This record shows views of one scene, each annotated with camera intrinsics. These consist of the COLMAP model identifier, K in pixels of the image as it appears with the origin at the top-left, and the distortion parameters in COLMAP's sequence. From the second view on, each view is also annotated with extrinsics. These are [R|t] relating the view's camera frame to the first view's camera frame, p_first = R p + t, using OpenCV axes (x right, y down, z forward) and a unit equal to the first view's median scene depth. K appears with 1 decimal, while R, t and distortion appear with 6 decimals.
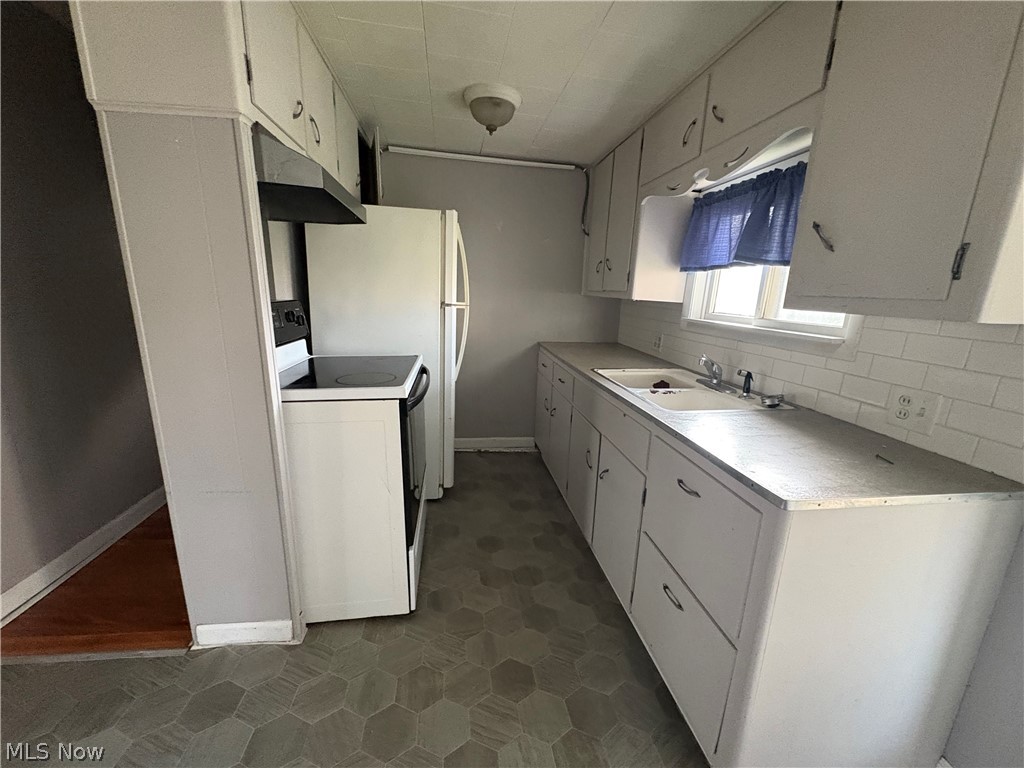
lens RADIAL K [[406.8, 0, 512.3], [0, 406.8, 383.4], [0, 0, 1]] dist [-0.001270, -0.000195]
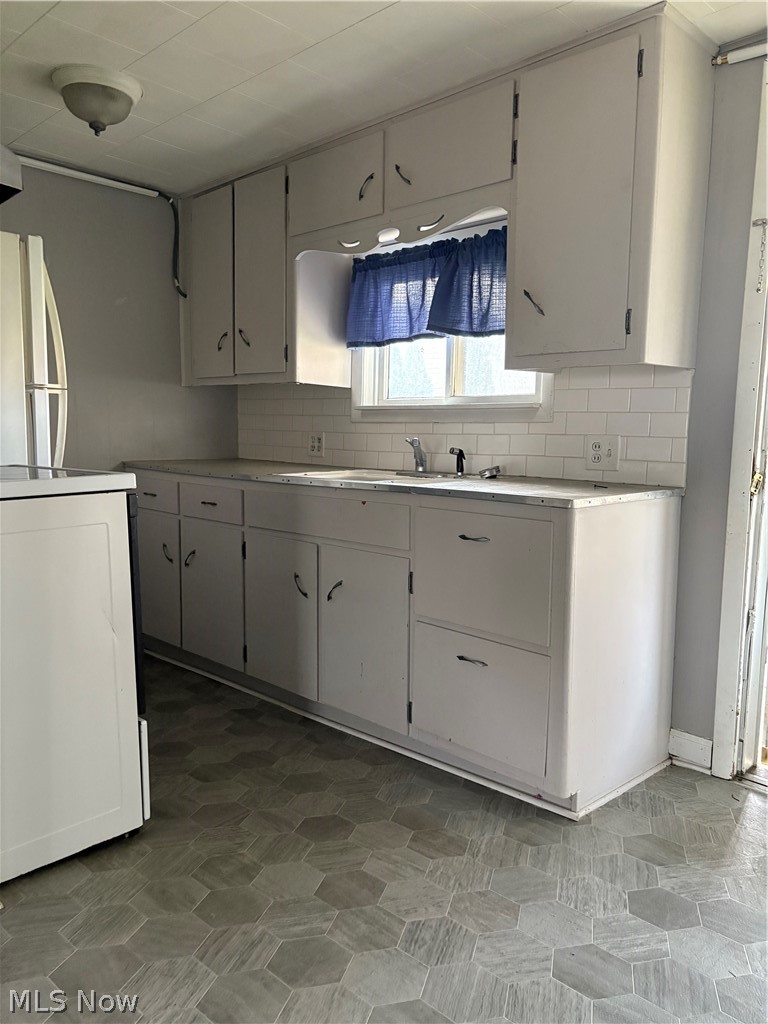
lens RADIAL K [[776.5, 0, 386.8], [0, 776.5, 516.4], [0, 0, 1]] dist [0.039213, -0.046583]
pose [[0.798961, -0.093042, 0.594142, -0.551168], [0.152321, 0.987052, -0.050259, 0.167060], [-0.581773, 0.130655, 0.802788, -0.267508]]
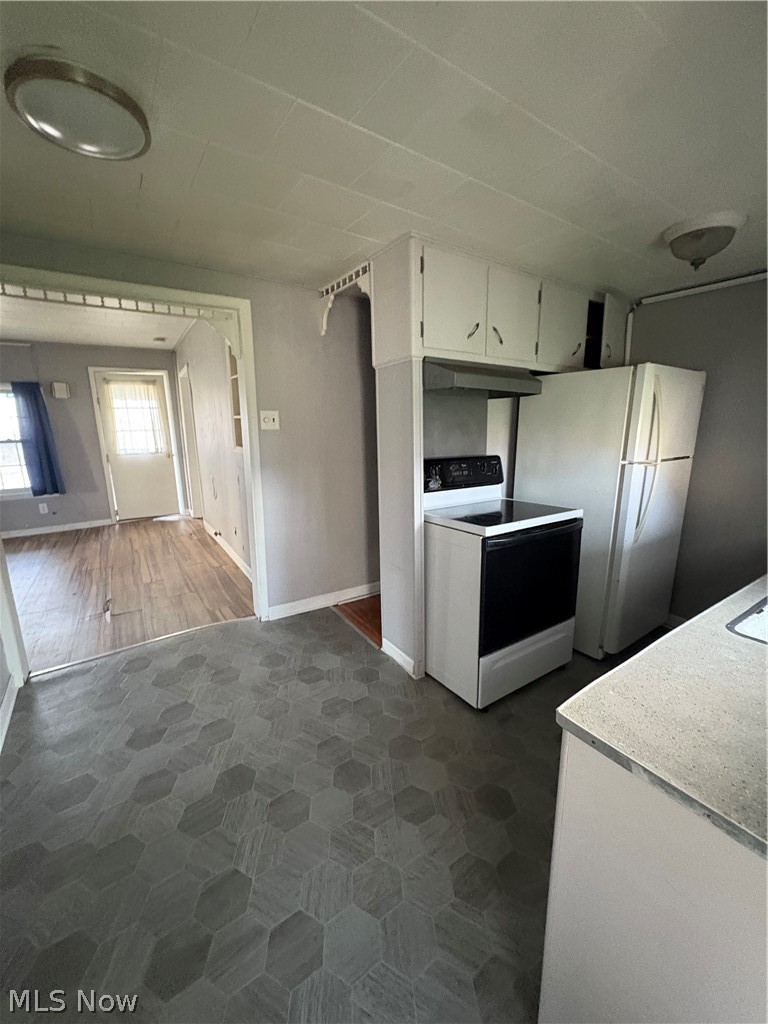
lens RADIAL K [[406.8, 0, 380.8], [0, 406.8, 508.6], [0, 0, 1]] dist [-0.001270, -0.000195]
pose [[0.424253, 0.138717, -0.894856, 0.559333], [-0.176535, 0.981907, 0.068515, -0.059825], [0.888169, 0.128906, 0.441066, 0.096551]]
